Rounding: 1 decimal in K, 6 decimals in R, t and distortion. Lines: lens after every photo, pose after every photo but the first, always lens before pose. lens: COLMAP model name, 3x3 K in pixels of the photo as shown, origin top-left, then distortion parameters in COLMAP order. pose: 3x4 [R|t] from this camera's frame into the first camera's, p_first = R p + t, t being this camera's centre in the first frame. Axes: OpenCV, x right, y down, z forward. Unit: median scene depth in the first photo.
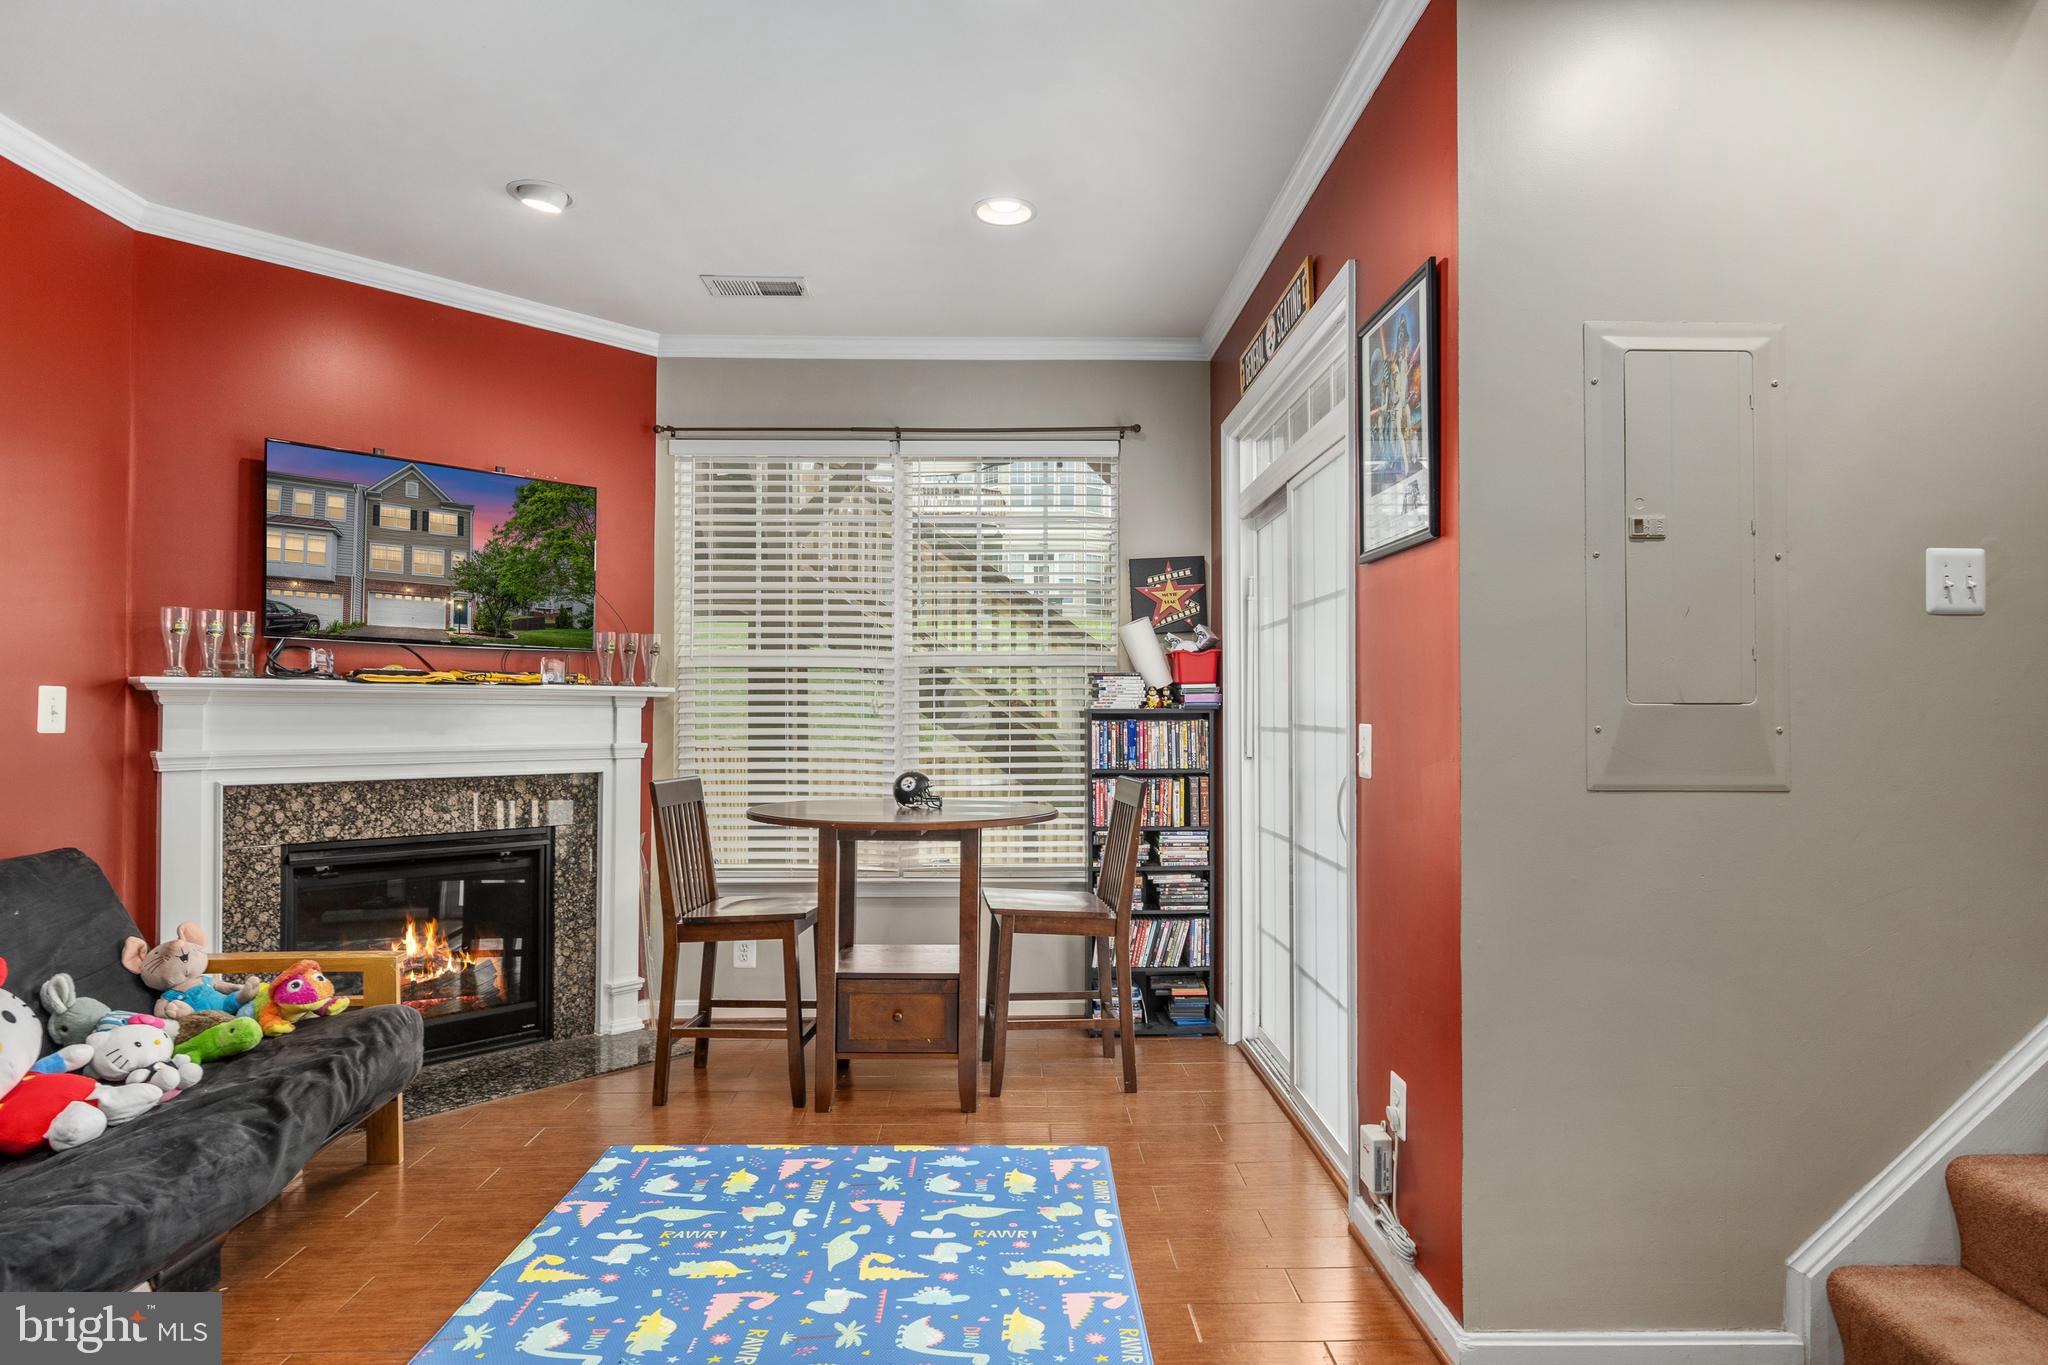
lens RADIAL K [[1141.7, 0, 1019.3], [0, 1141.7, 696.1], [0, 0, 1]] dist [-0.012620, -0.000172]
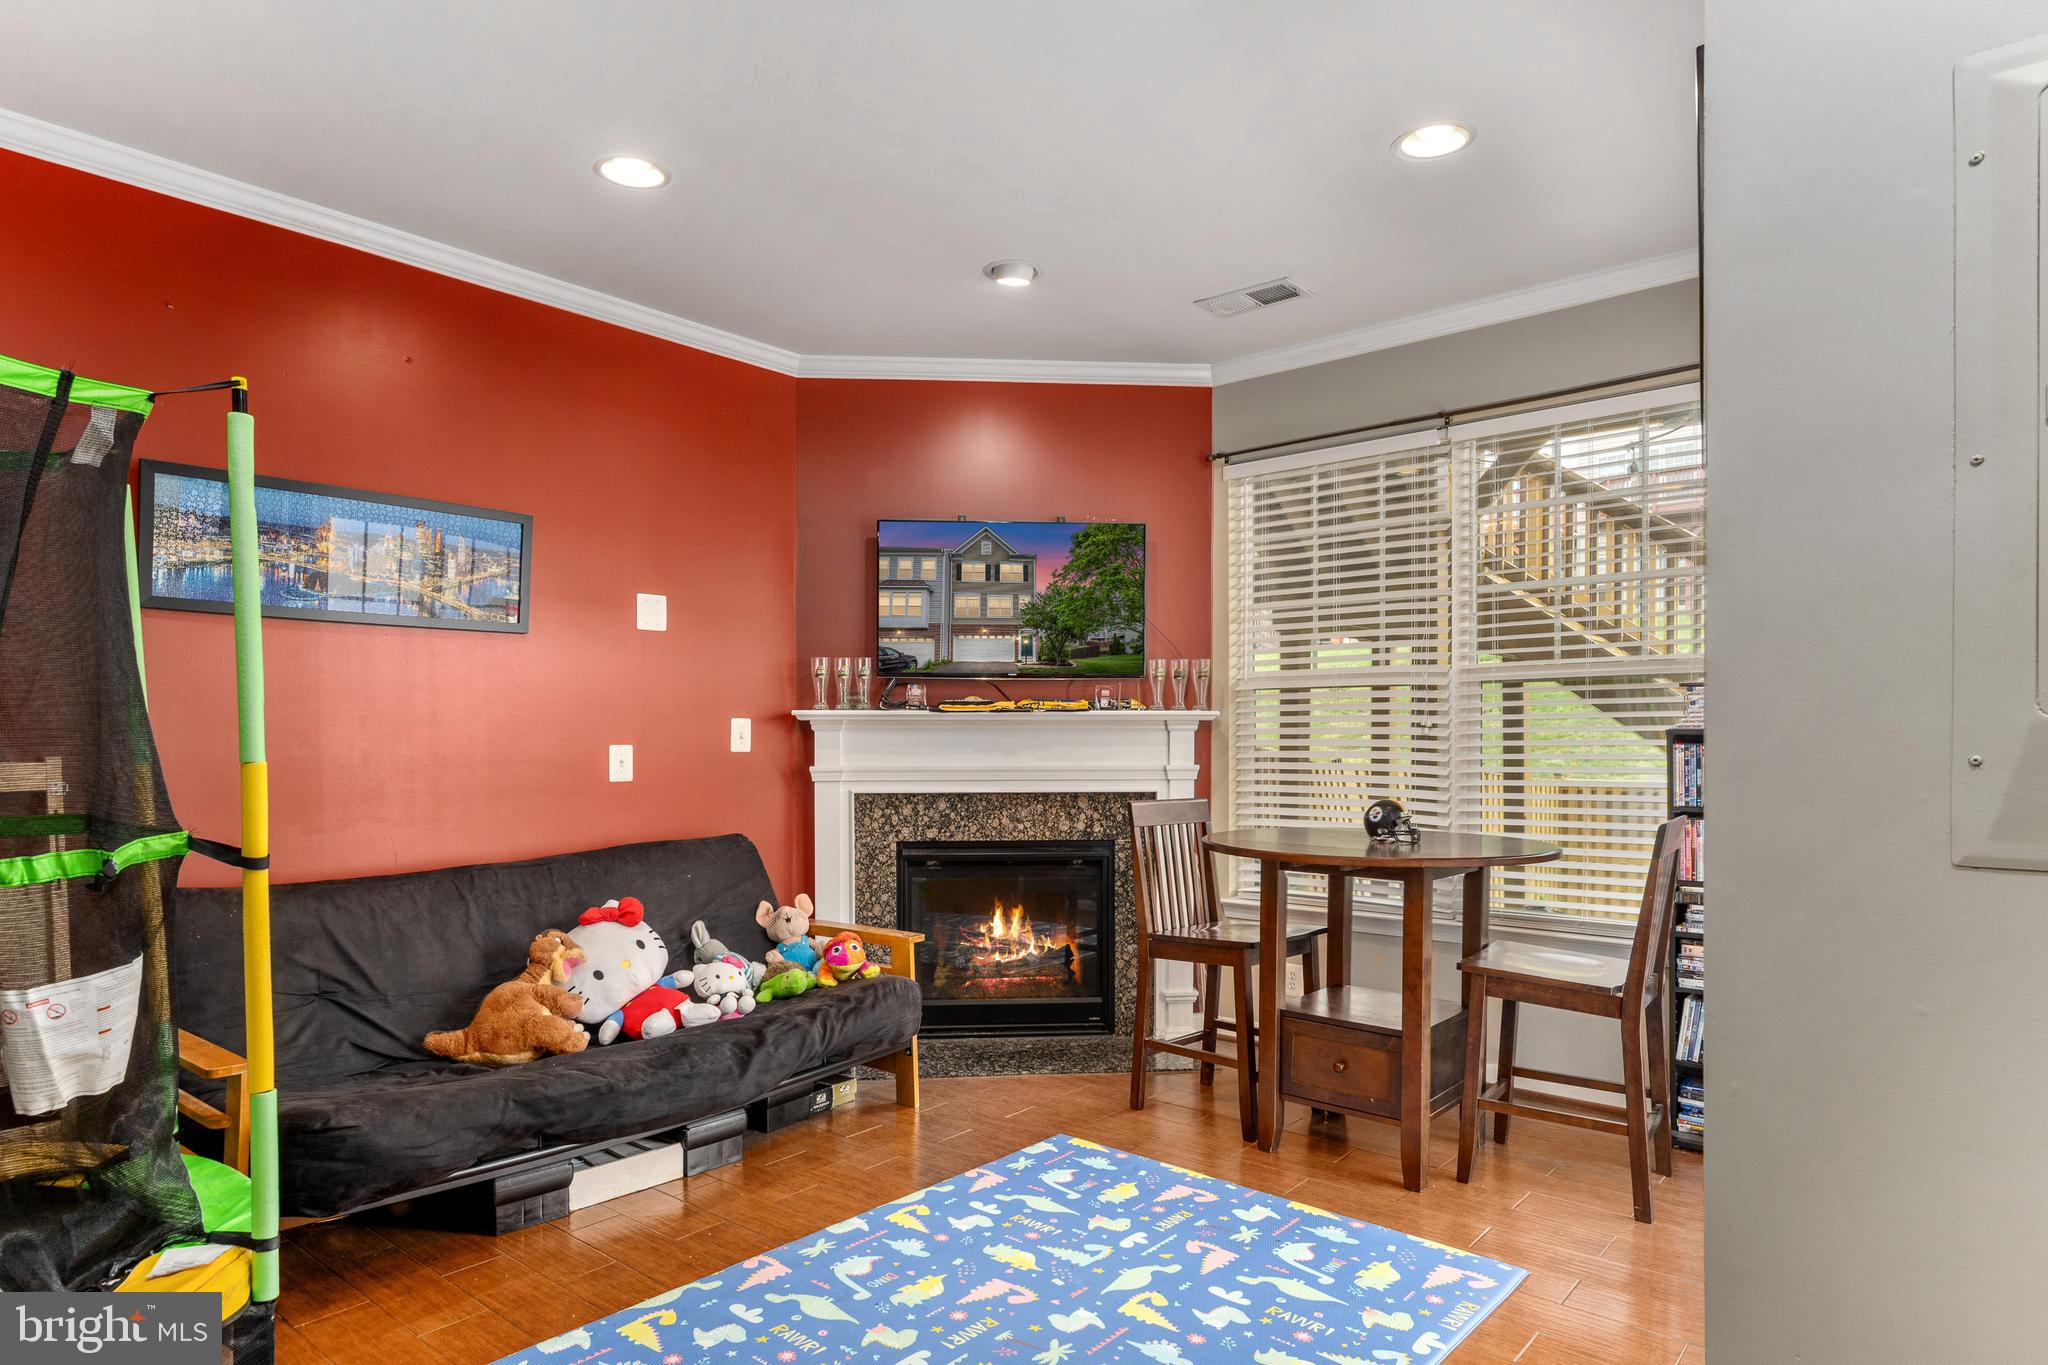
lens RADIAL K [[1141.7, 0, 971.5], [0, 1141.7, 736.8], [0, 0, 1]] dist [-0.012620, -0.000172]
pose [[0.744909, -0.002546, -0.667161, 0.270504], [0.013634, 0.999842, 0.011408, 0.001702], [0.667026, -0.017594, 0.744826, 0.121280]]
